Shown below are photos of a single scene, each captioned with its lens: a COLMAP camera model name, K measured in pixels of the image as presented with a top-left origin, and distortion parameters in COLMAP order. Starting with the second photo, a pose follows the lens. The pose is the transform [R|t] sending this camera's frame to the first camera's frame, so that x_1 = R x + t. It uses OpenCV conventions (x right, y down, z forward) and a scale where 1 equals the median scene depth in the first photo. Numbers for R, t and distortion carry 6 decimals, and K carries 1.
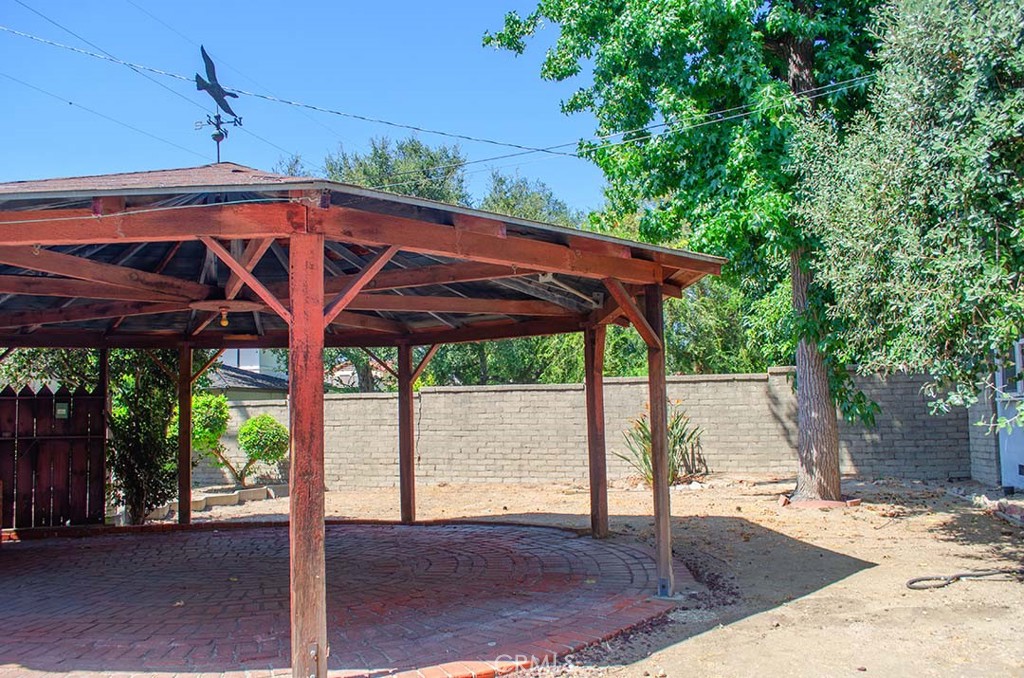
lens RADIAL K [[804.4, 0, 511.5], [0, 804.4, 345.8], [0, 0, 1]] dist [-0.084404, 0.003527]
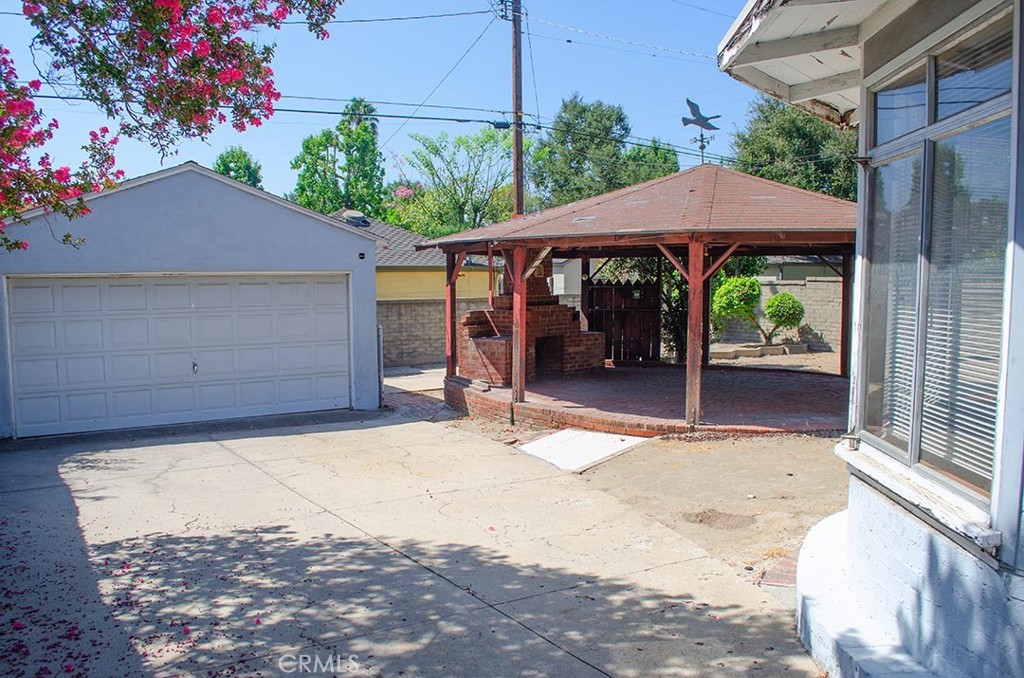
lens RADIAL K [[804.4, 0, 511.5], [0, 804.4, 345.8], [0, 0, 1]] dist [-0.084404, 0.003527]
pose [[0.745976, 0.073404, -0.661916, 0.370736], [0.046117, 0.985828, 0.161298, -0.096321], [0.664375, -0.150850, 0.732018, -0.461478]]
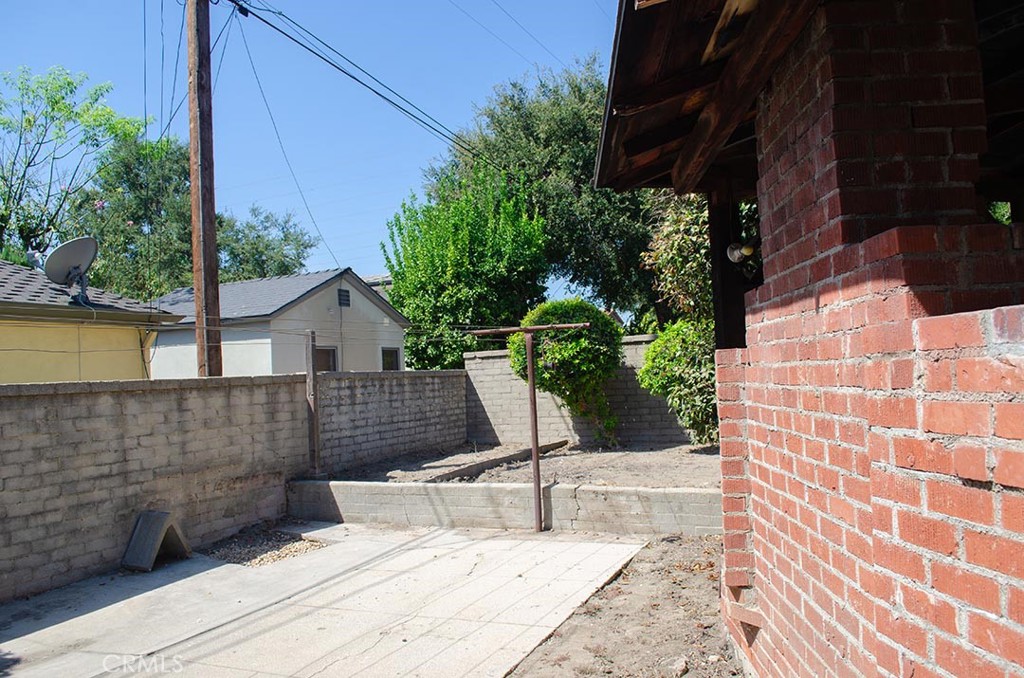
lens RADIAL K [[804.4, 0, 511.5], [0, 804.4, 345.8], [0, 0, 1]] dist [-0.084404, 0.003527]
pose [[0.991444, -0.032114, -0.126520, -0.709693], [0.038671, 0.998015, 0.049711, 0.066113], [0.124673, -0.054178, 0.990718, 0.397723]]
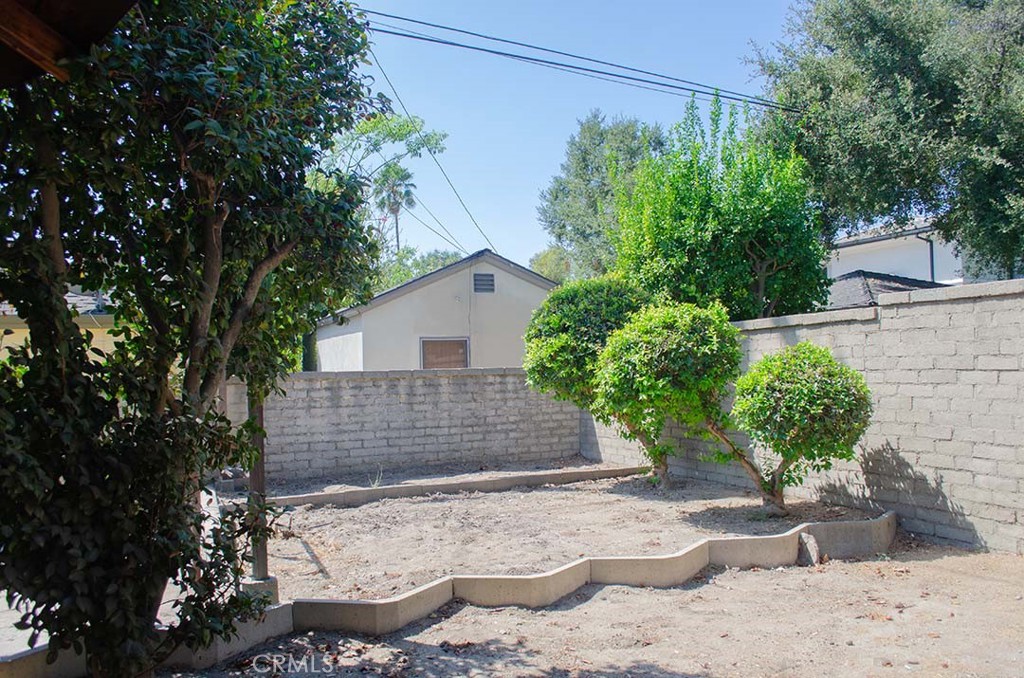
lens RADIAL K [[804.4, 0, 511.5], [0, 804.4, 345.8], [0, 0, 1]] dist [-0.084404, 0.003527]
pose [[0.635375, -0.019455, -0.771959, -0.147473], [0.081342, 0.995807, 0.041854, 0.091335], [0.767908, -0.089386, 0.634293, 0.987565]]
